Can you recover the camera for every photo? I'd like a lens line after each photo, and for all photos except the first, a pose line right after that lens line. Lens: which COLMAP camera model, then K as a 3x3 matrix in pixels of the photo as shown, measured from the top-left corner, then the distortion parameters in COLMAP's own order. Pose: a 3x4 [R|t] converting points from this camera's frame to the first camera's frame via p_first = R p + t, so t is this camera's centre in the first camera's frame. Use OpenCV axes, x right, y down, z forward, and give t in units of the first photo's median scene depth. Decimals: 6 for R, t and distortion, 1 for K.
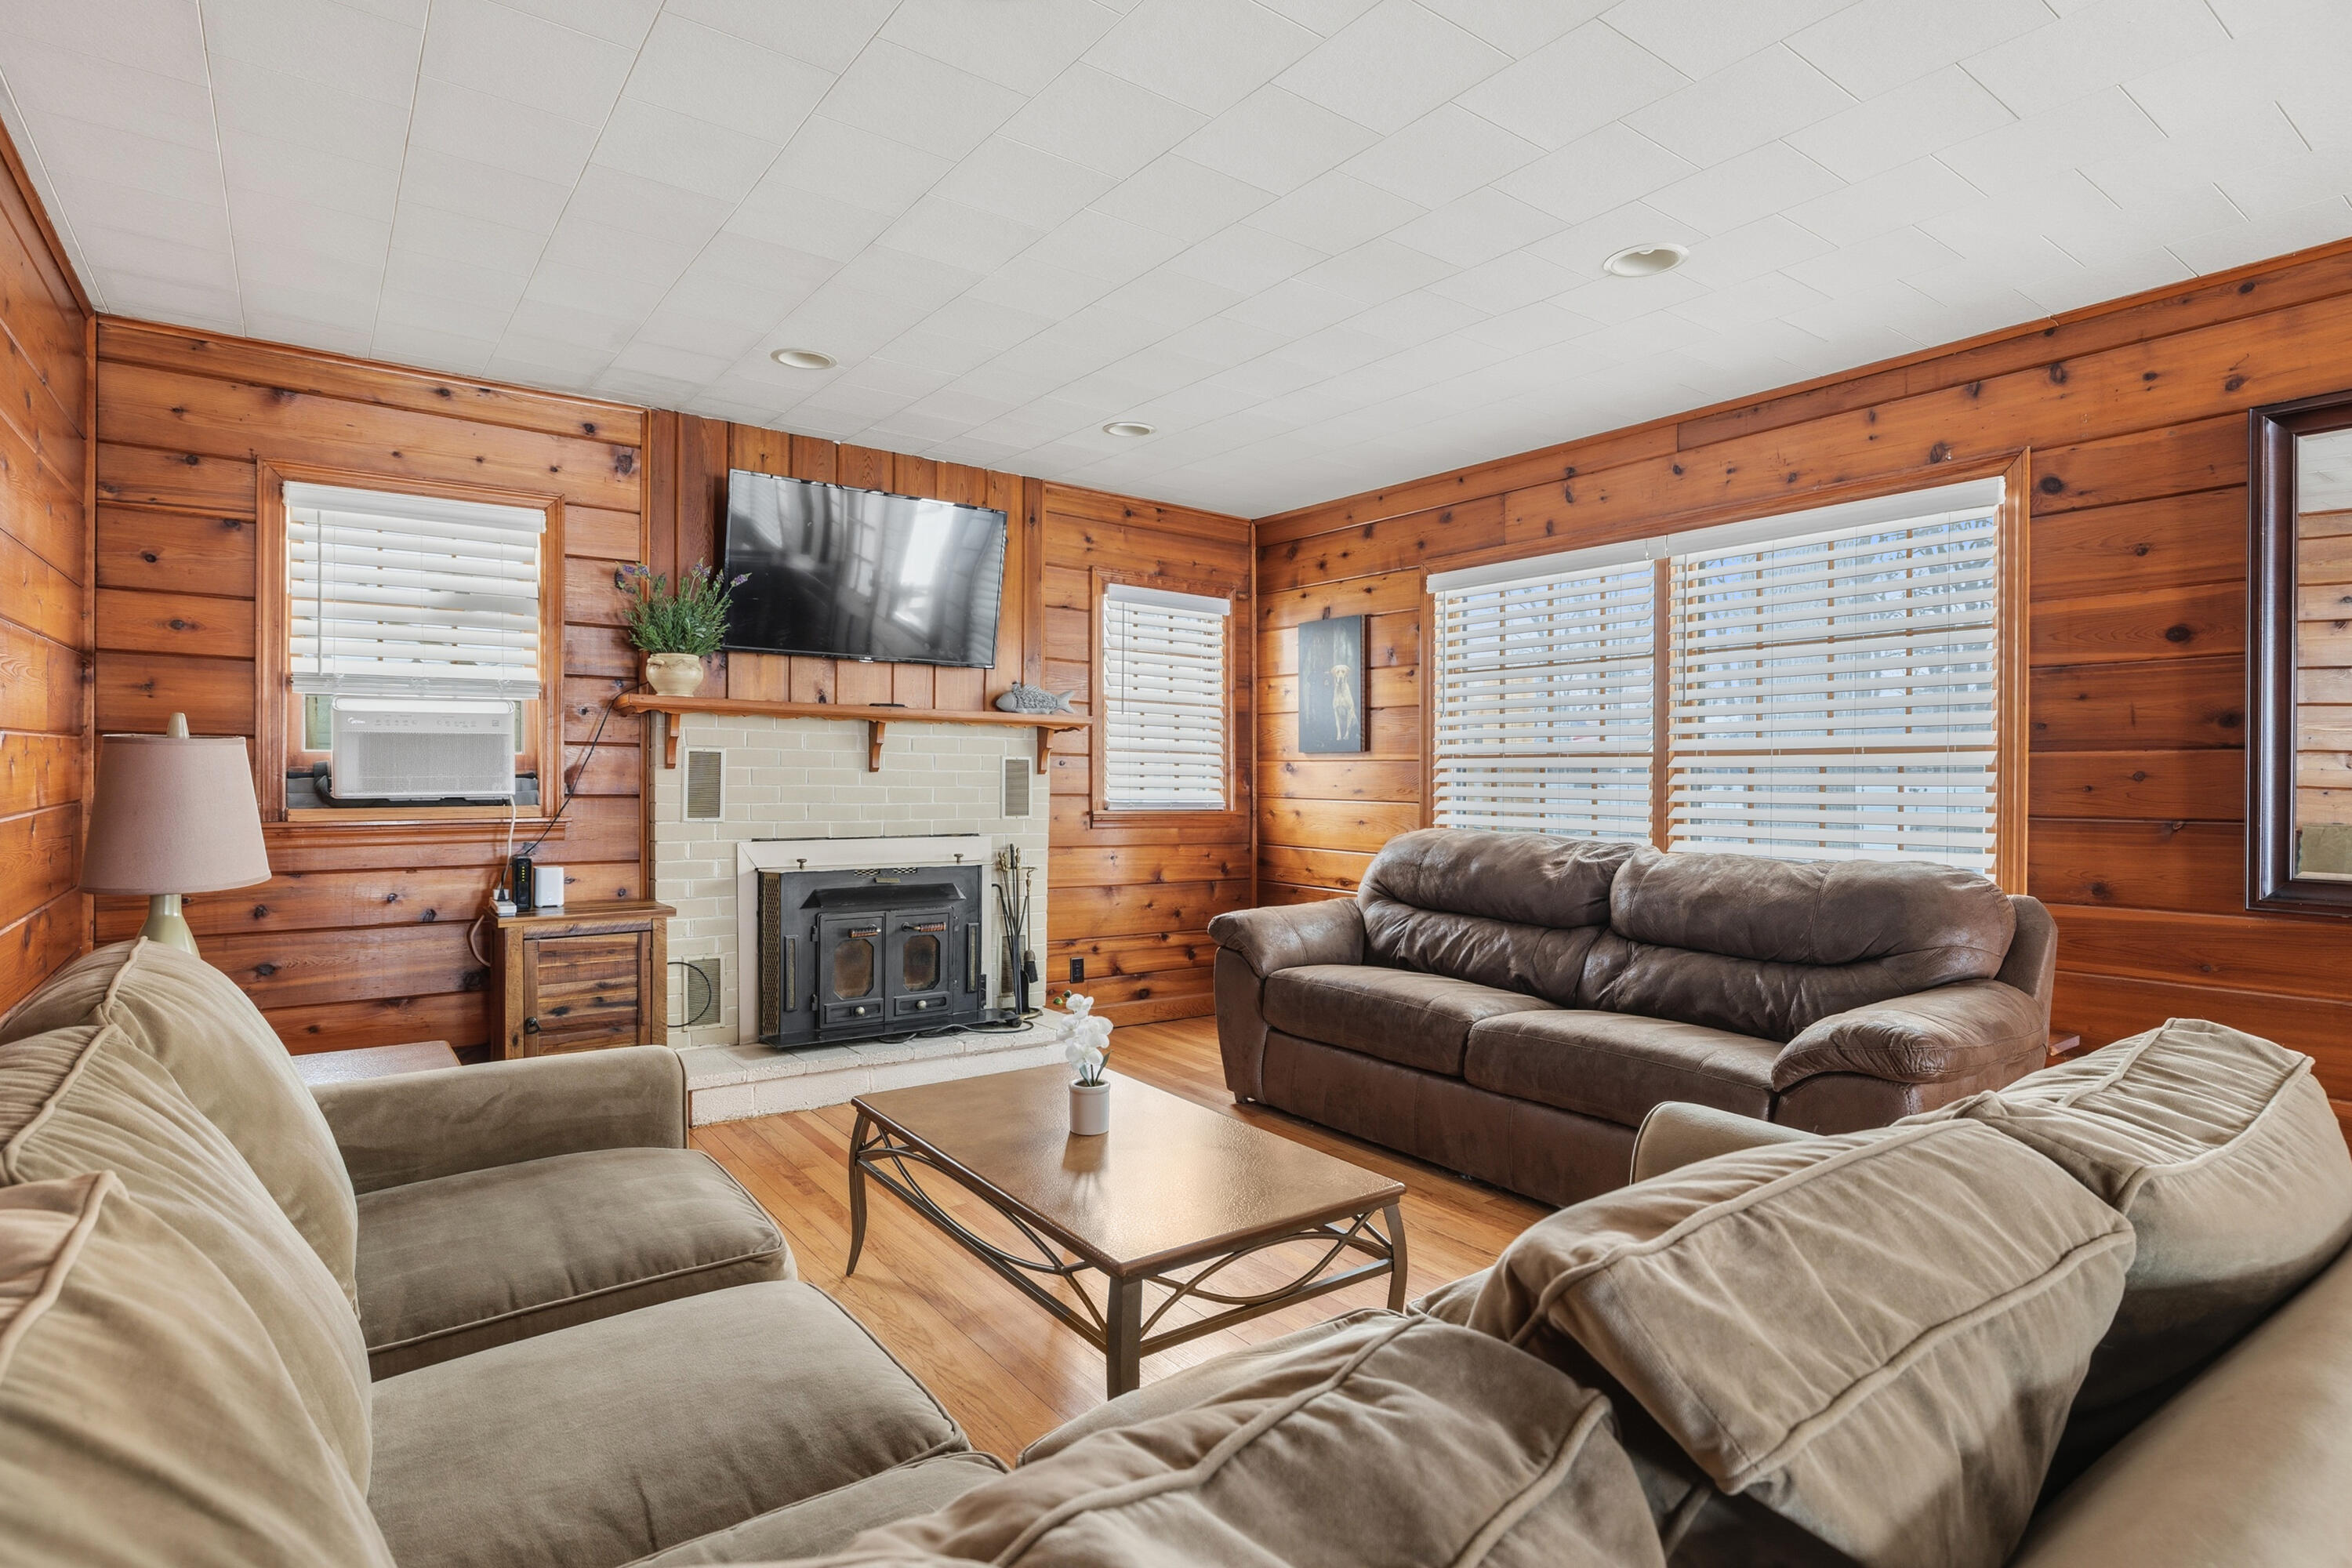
lens RADIAL K [[1191.1, 0, 1171.1], [0, 1191.1, 792.8], [0, 0, 1]] dist [0.001703, 0.000654]
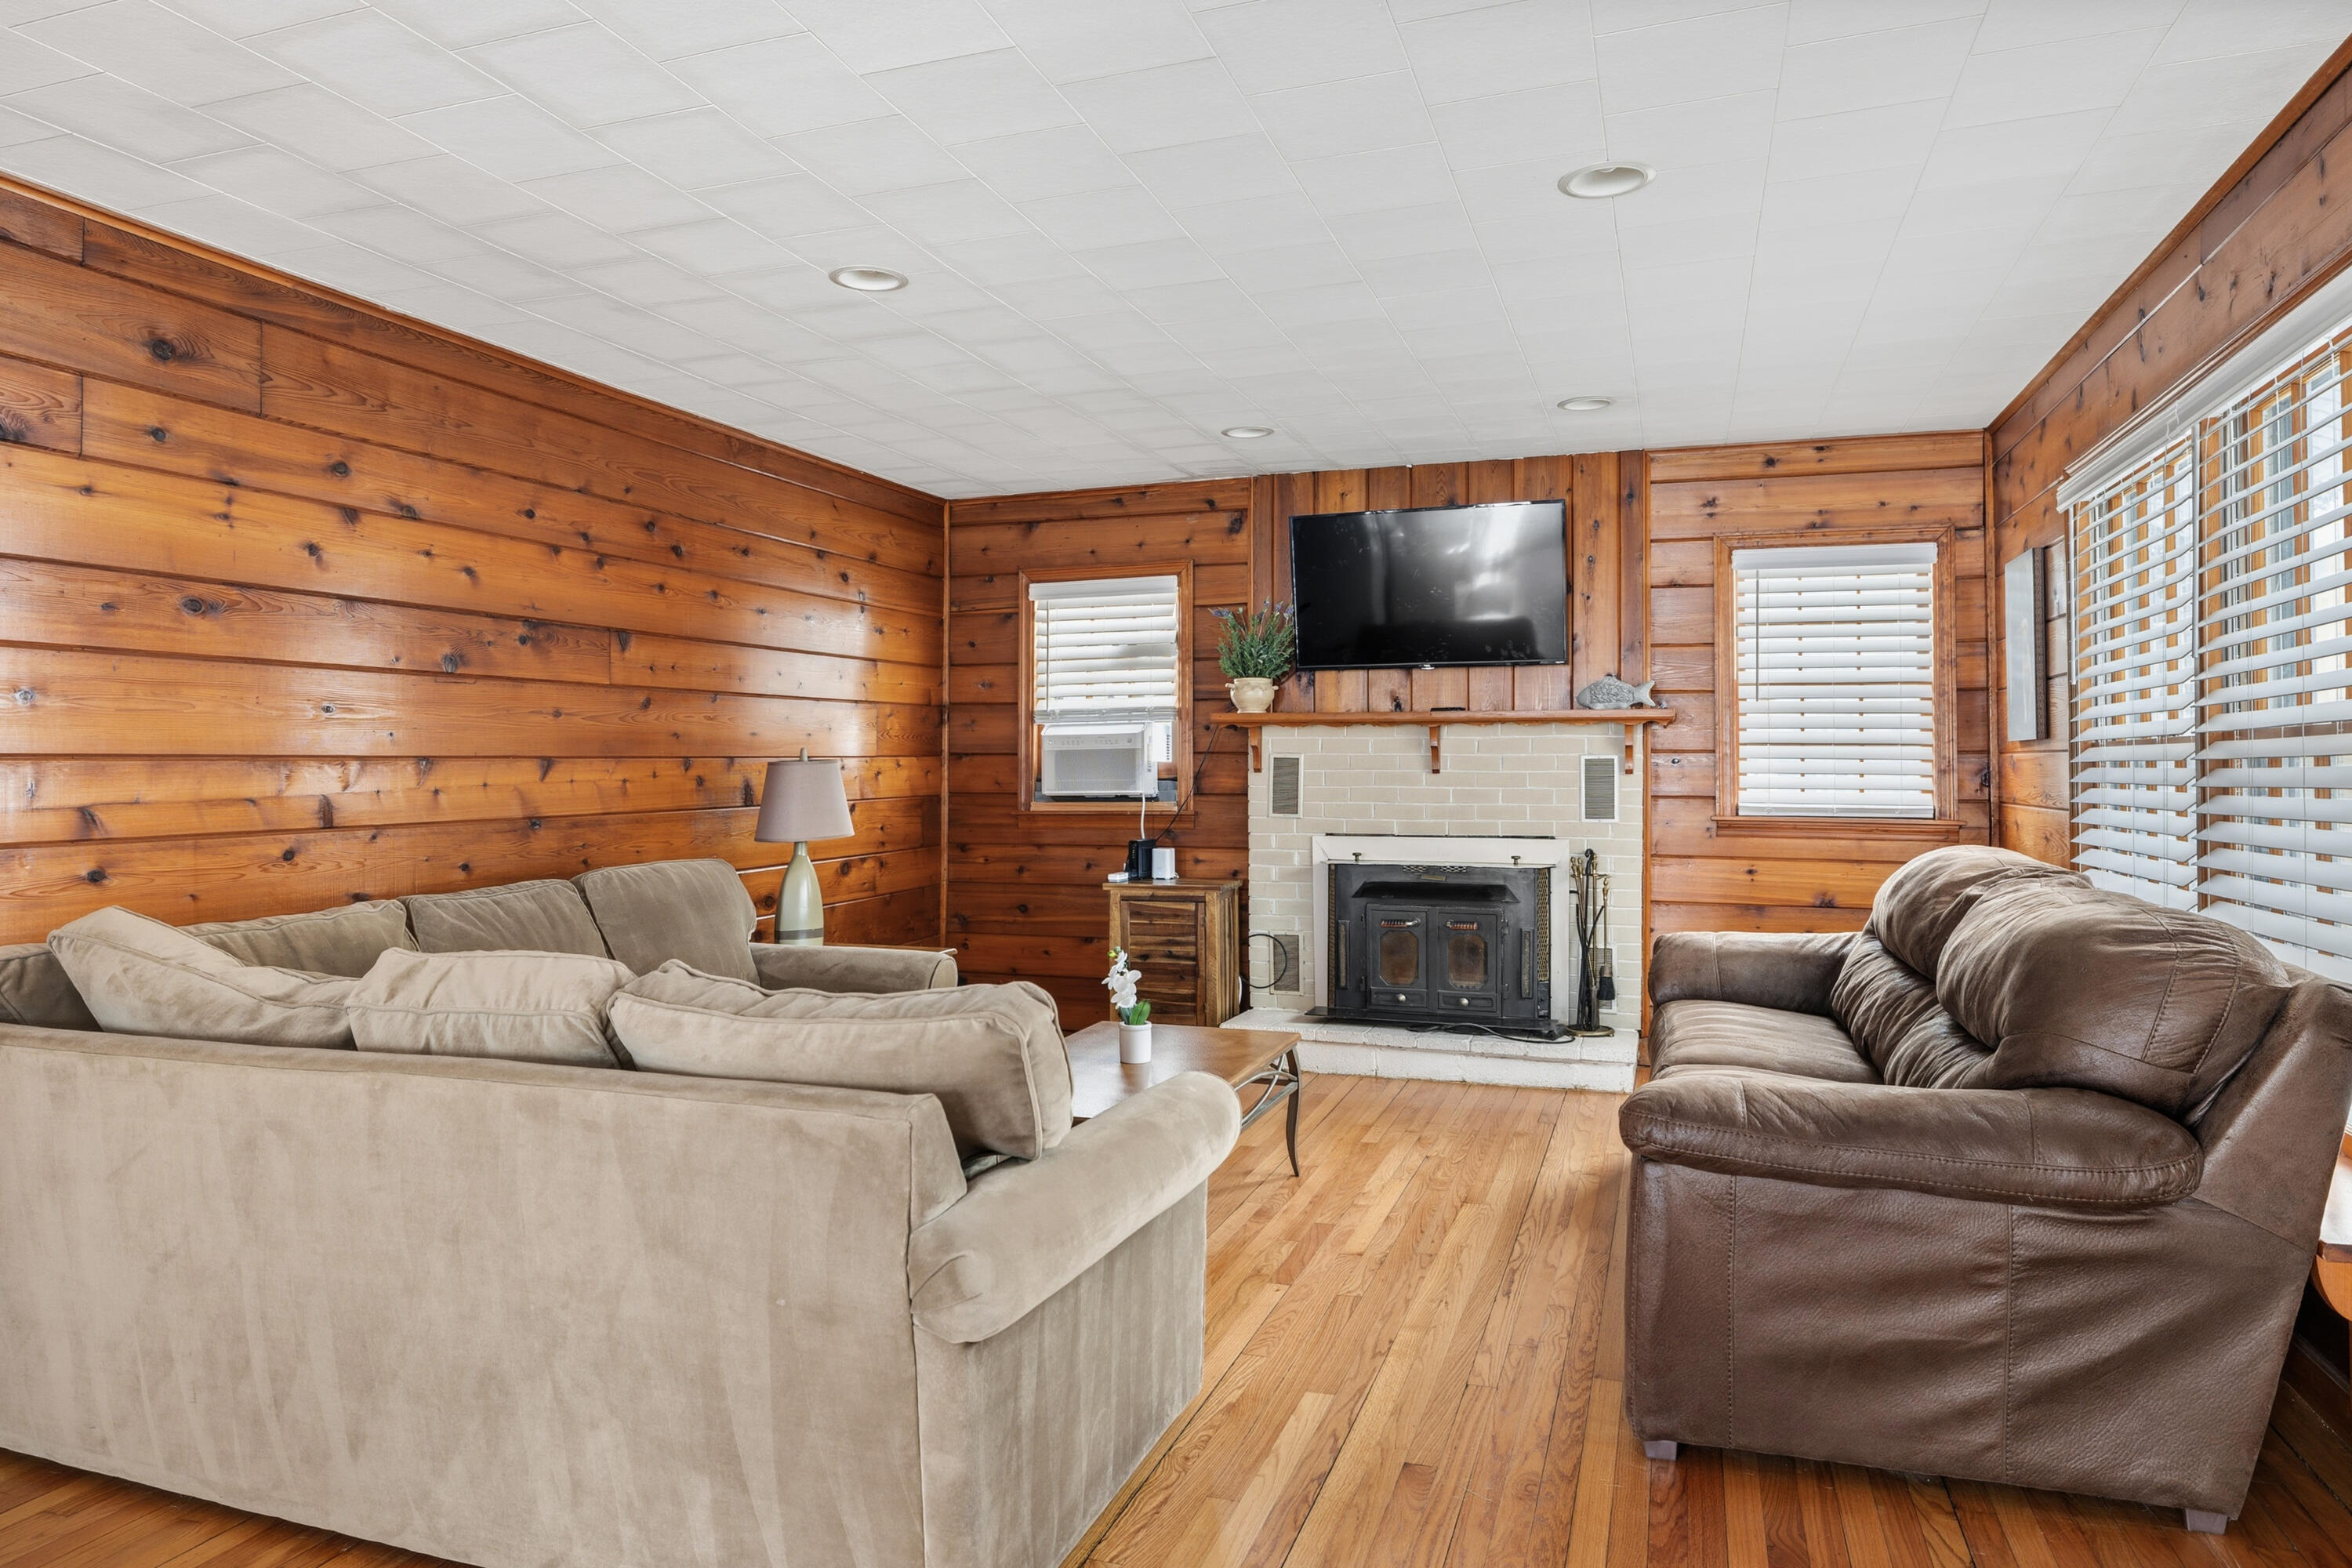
lens RADIAL K [[1433.0, 0, 1161.1], [0, 1433.0, 767.7], [0, 0, 1]] dist [0.004154, -0.000733]
pose [[0.564701, -0.011413, -0.825217, 0.684282], [-0.005540, 0.999829, -0.017620, 0.001054], [0.825277, 0.014522, 0.564541, 0.098102]]
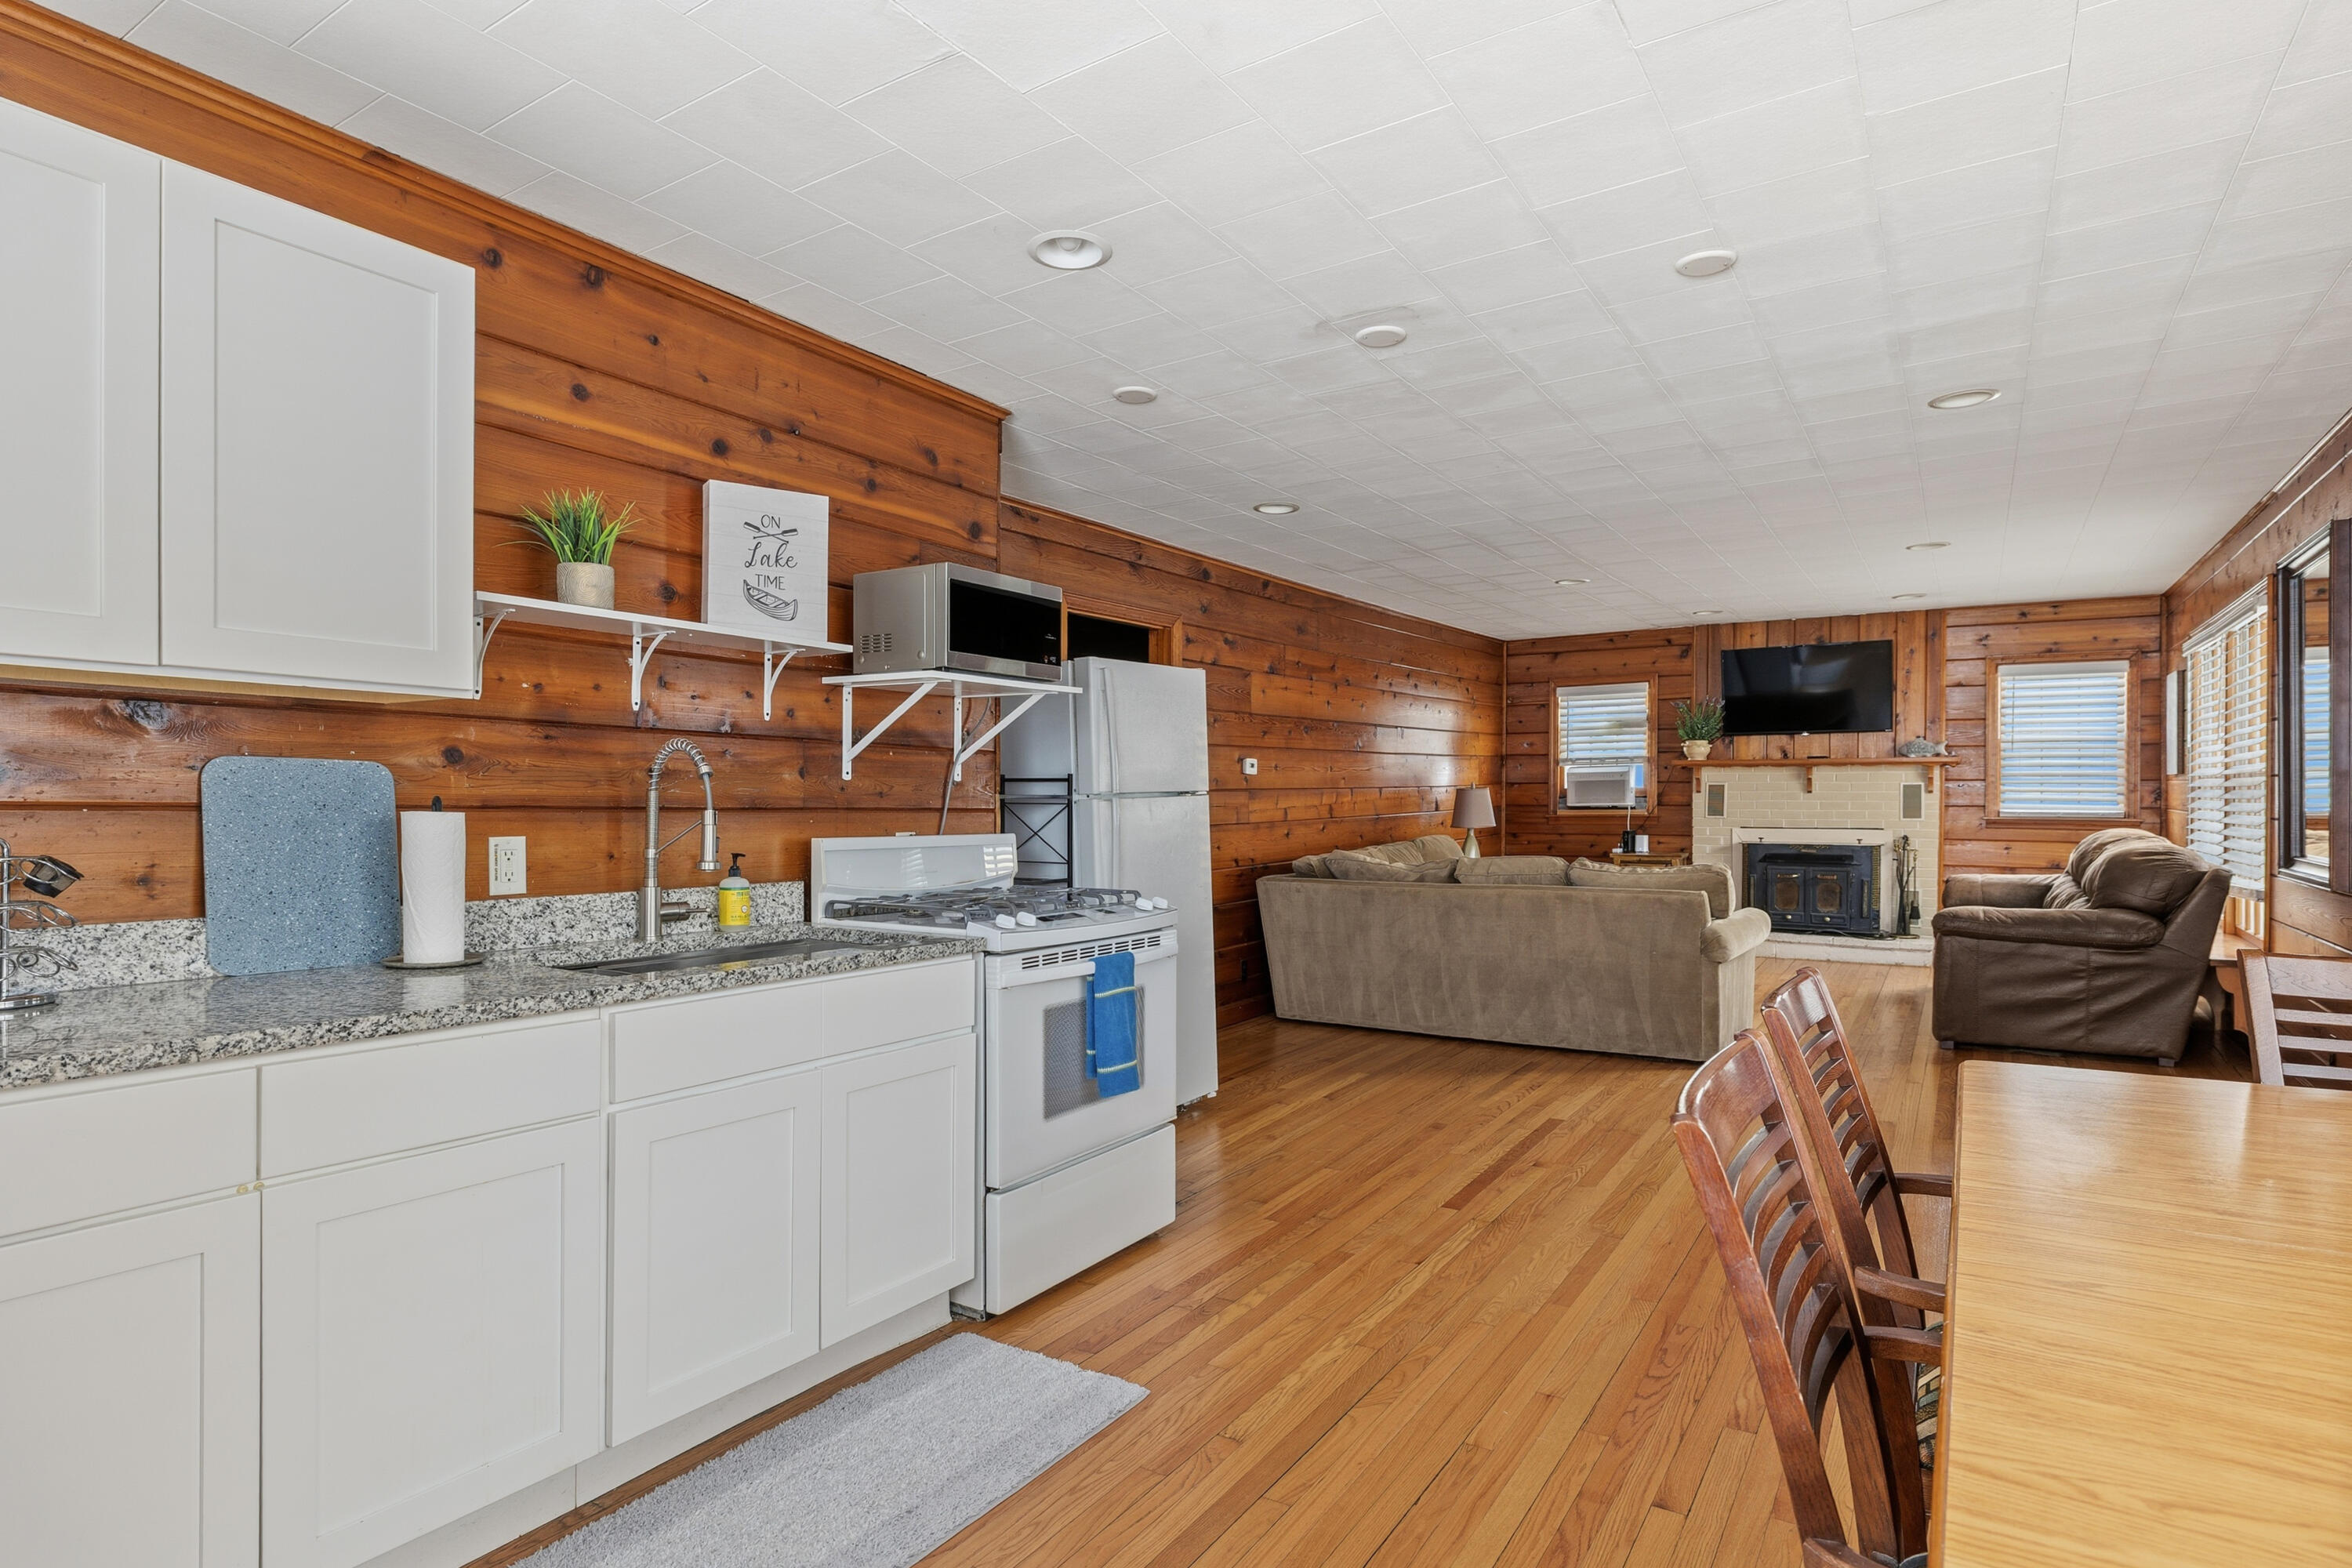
lens RADIAL K [[1191.1, 0, 1192.0], [0, 1191.1, 823.9], [0, 0, 1]] dist [0.001703, 0.000654]
pose [[0.360838, 0.014395, -0.932517, 1.199569], [-0.004627, 0.999896, 0.013645, 0.010160], [0.932617, -0.000609, 0.360867, -0.602121]]
